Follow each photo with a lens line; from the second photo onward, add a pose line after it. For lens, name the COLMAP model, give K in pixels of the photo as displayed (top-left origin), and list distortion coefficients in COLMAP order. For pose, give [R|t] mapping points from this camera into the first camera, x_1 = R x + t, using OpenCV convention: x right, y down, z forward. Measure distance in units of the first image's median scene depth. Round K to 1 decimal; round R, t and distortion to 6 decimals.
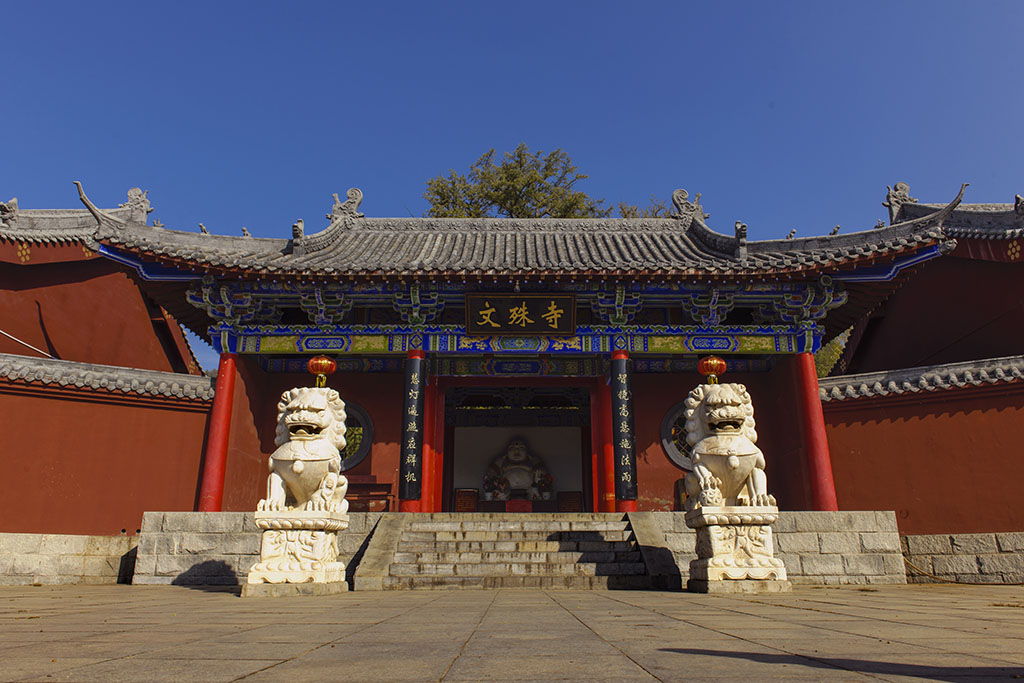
lens RADIAL K [[774.6, 0, 527.8], [0, 774.6, 343.1], [0, 0, 1]] dist [0.005679, -0.191783]
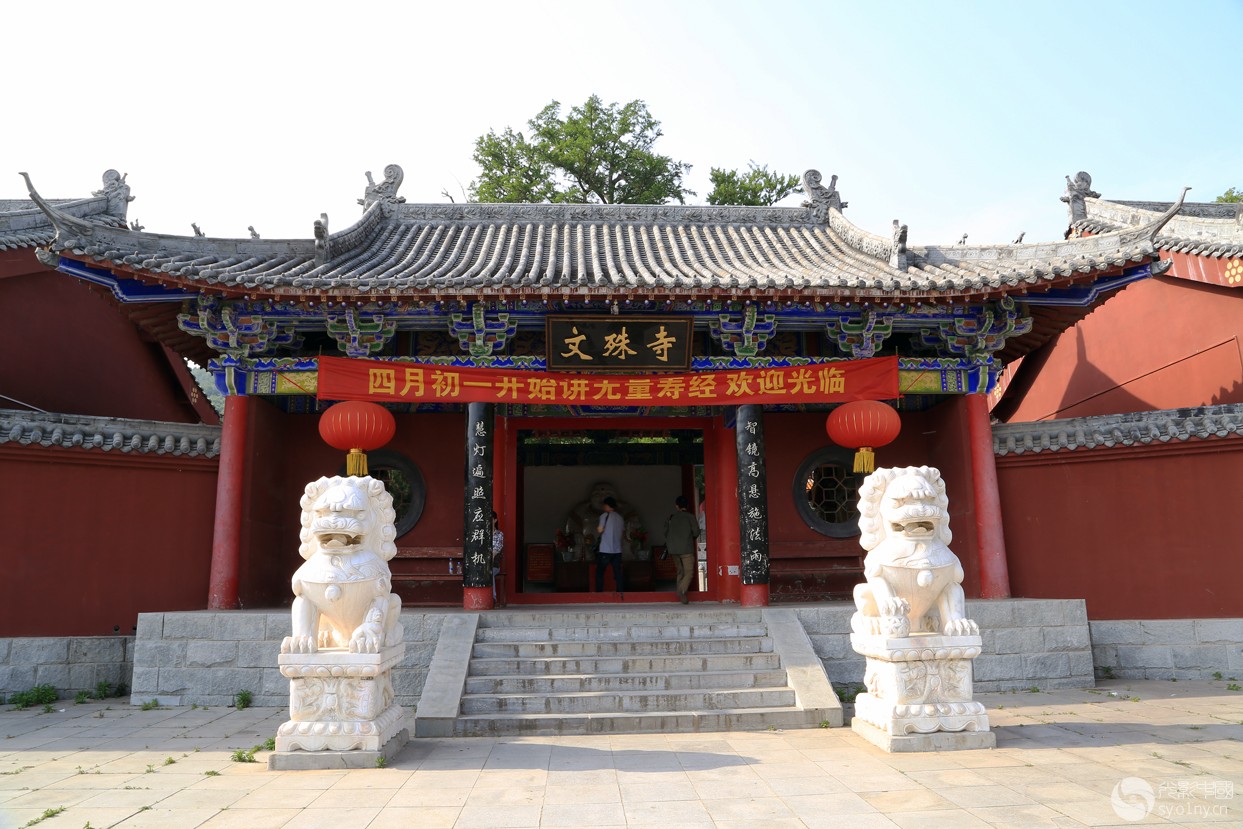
lens RADIAL K [[862.3, 0, 621.5], [0, 862.3, 414.5], [0, 0, 1]] dist [-0.127501, 0.003613]
pose [[0.998917, -0.001757, 0.046498, -0.046028], [-0.004089, 0.992106, 0.125339, -0.073227], [-0.046351, -0.125393, 0.991024, 0.158835]]
